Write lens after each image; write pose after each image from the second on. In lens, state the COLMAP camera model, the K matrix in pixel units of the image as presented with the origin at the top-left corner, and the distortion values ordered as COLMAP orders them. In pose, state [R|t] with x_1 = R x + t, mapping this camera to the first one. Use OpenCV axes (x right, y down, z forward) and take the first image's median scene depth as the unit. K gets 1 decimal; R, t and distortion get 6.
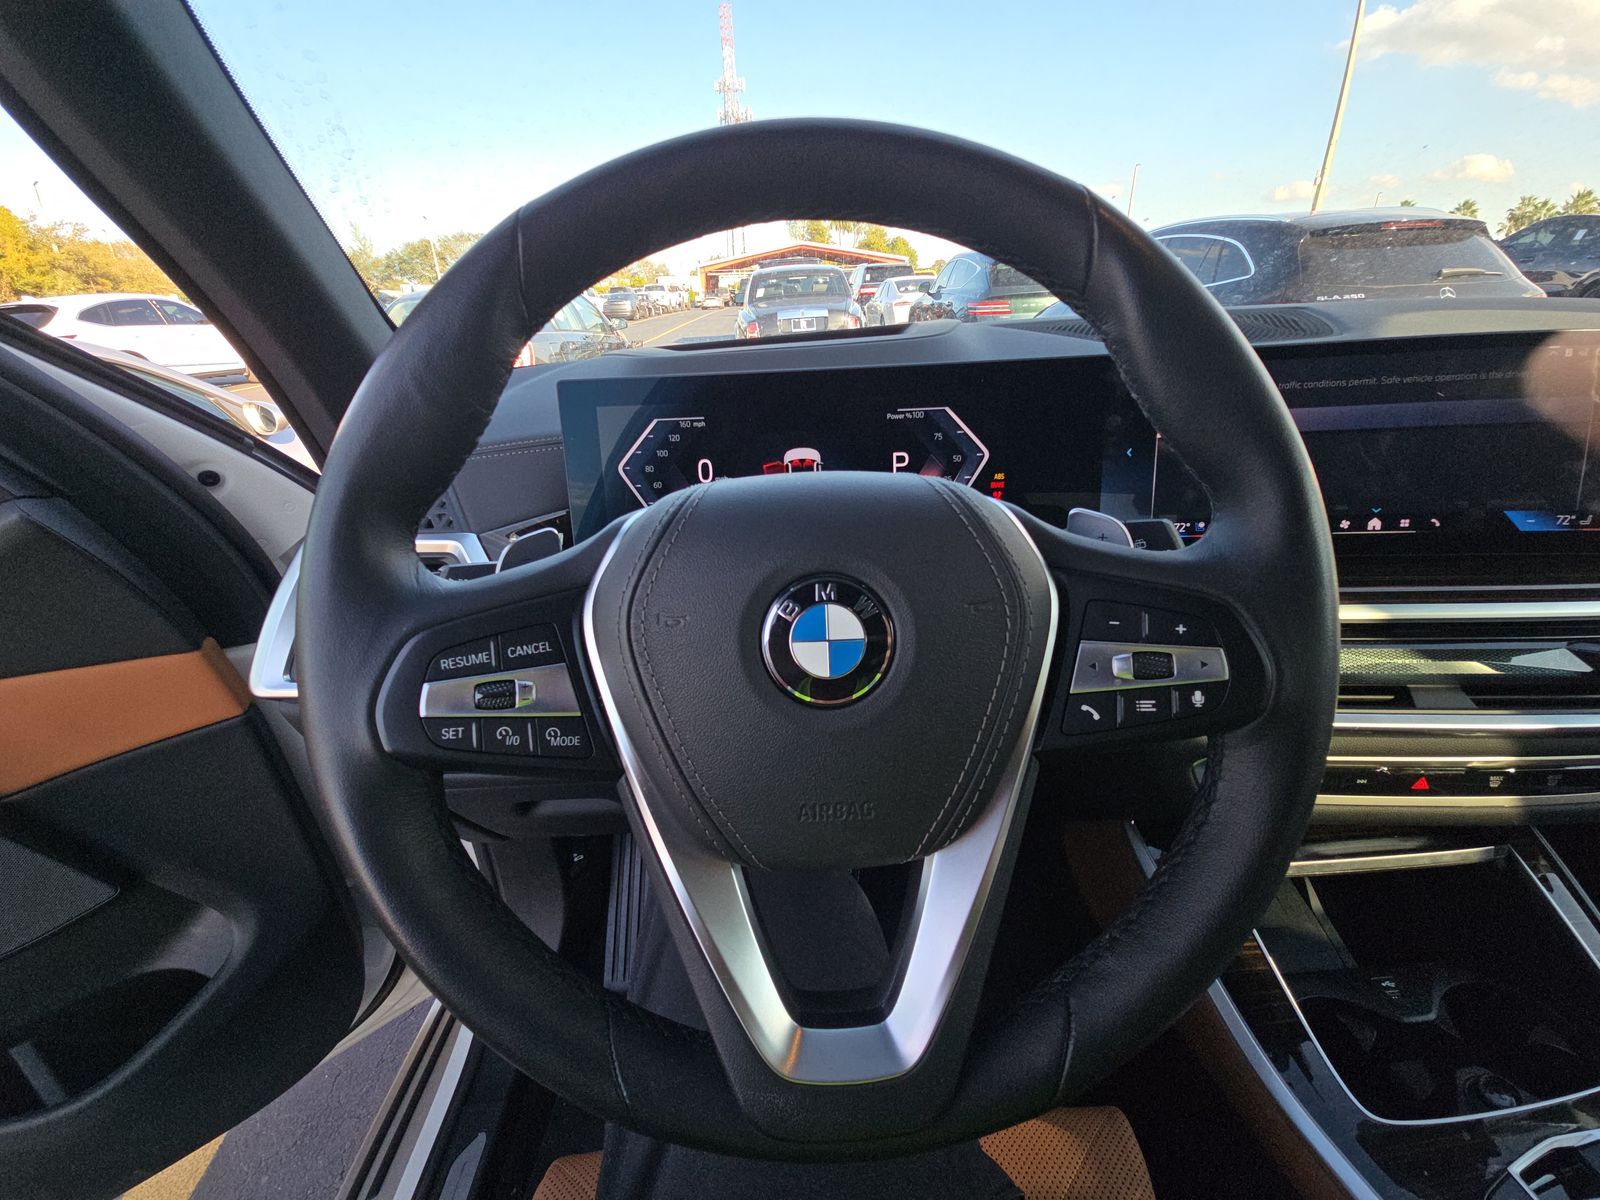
lens RADIAL K [[650.1, 0, 799.2], [0, 650.1, 589.7], [0, 0, 1]] dist [0.012557, -0.009217]
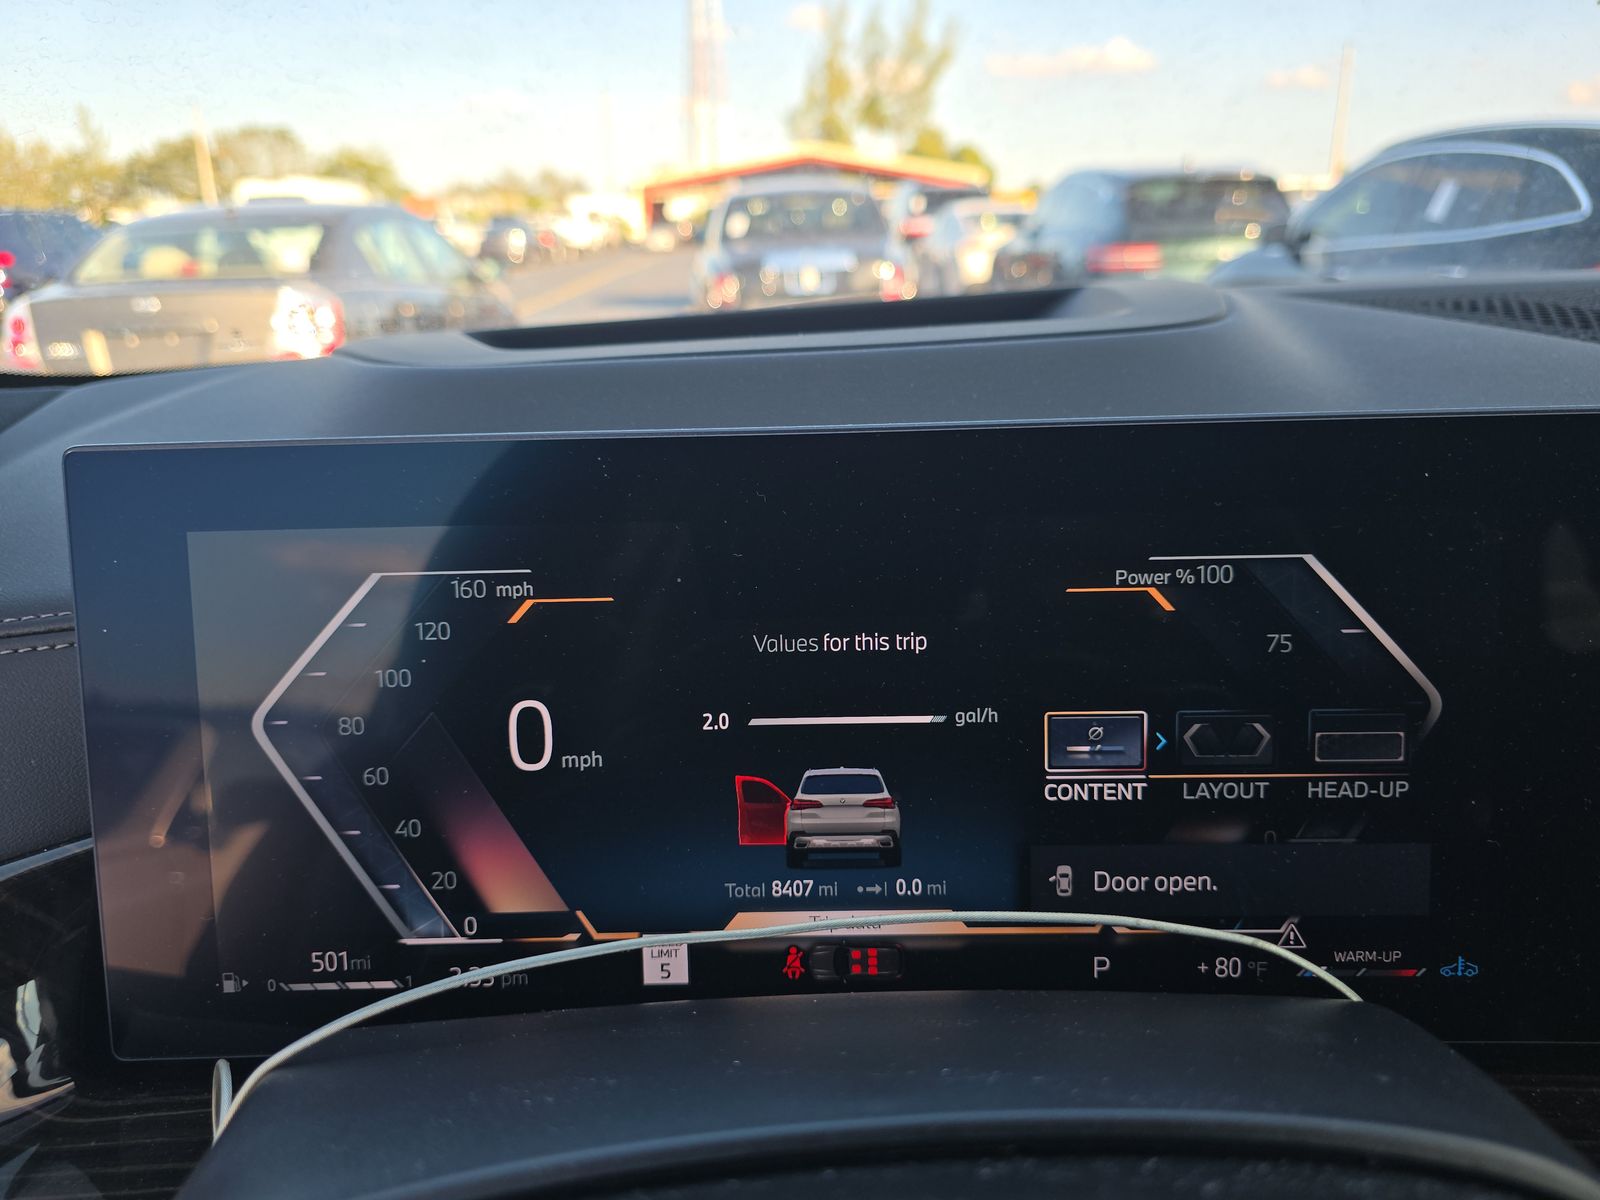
lens RADIAL K [[1118.3, 0, 791.8], [0, 1118.3, 602.0], [0, 0, 1]] dist [-0.000284, -0.003173]
pose [[0.999838, 0.017704, -0.003292, -0.003023], [-0.017951, 0.994363, -0.104495, -0.032813], [0.001424, 0.104537, 0.994520, 0.078442]]
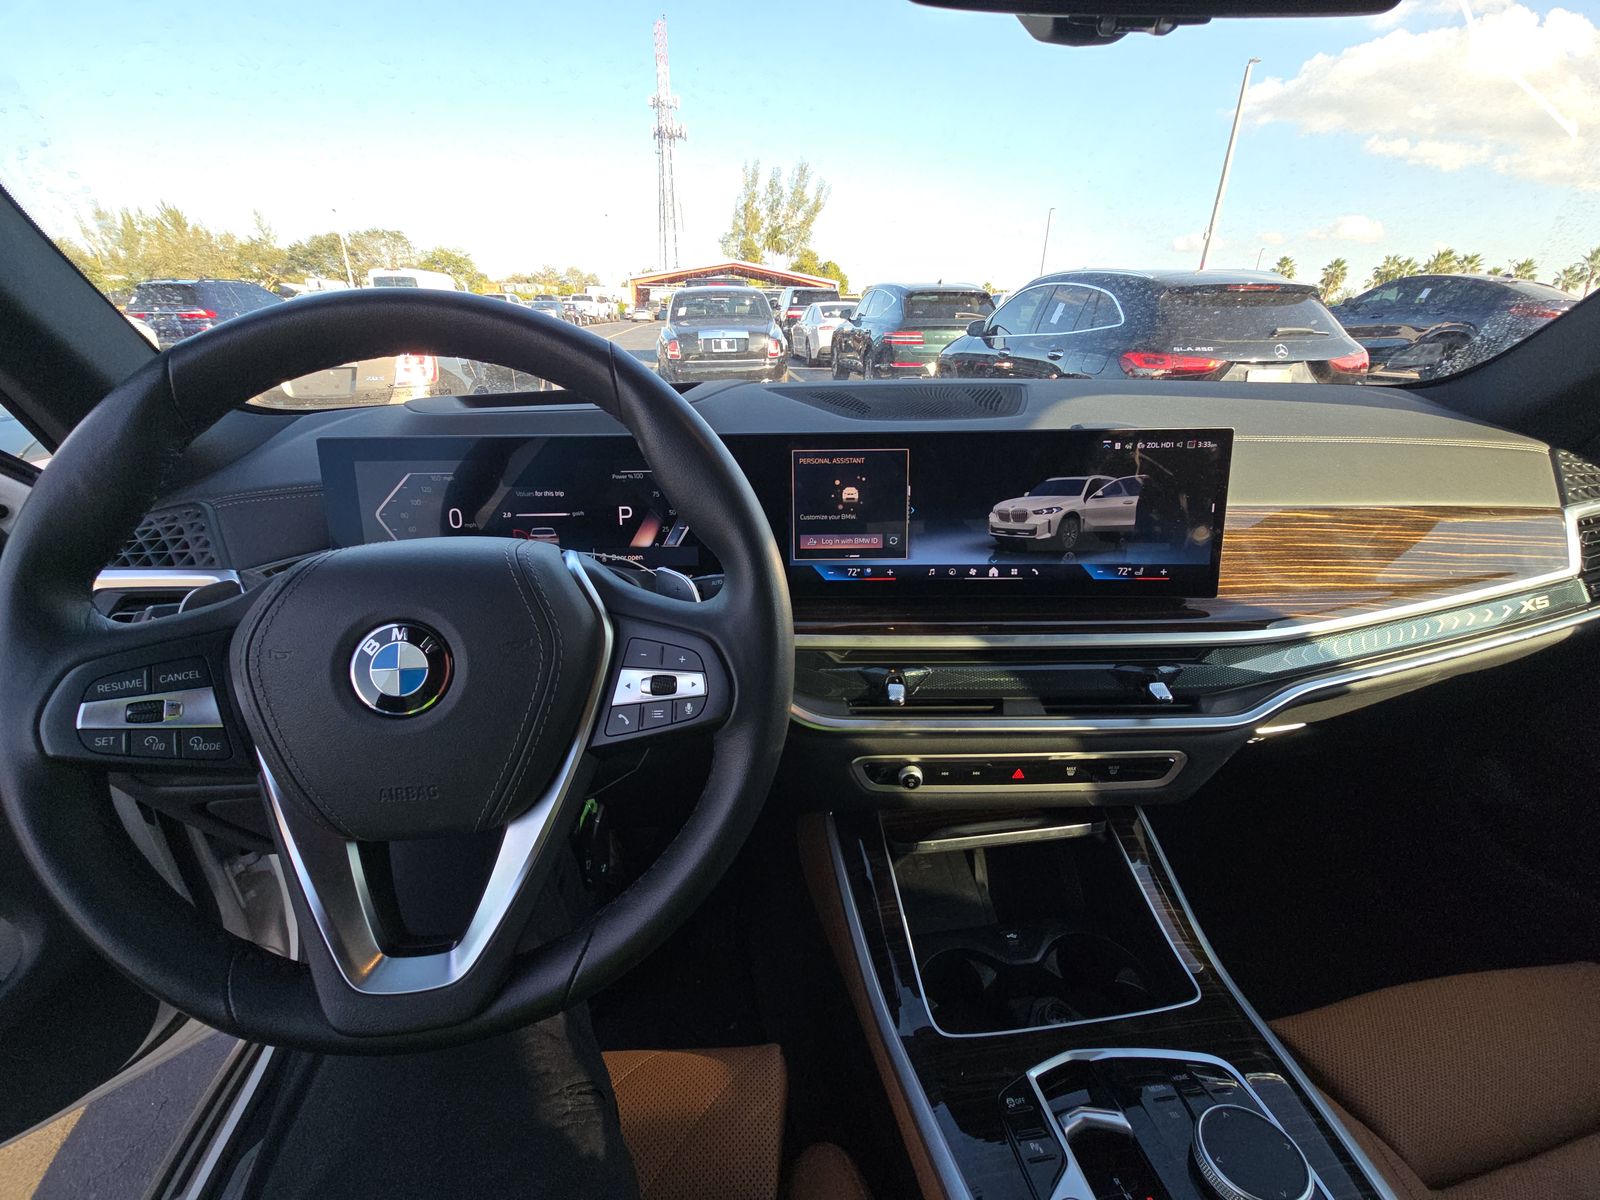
lens RADIAL K [[653.0, 0, 801.6], [0, 653.0, 590.8], [0, 0, 1]] dist [0.003016, 0.000136]
pose [[0.994360, 0.008739, 0.105696, 0.050183], [-0.006303, 0.999707, -0.023361, -0.004189], [-0.105869, 0.022563, 0.994124, -0.032342]]
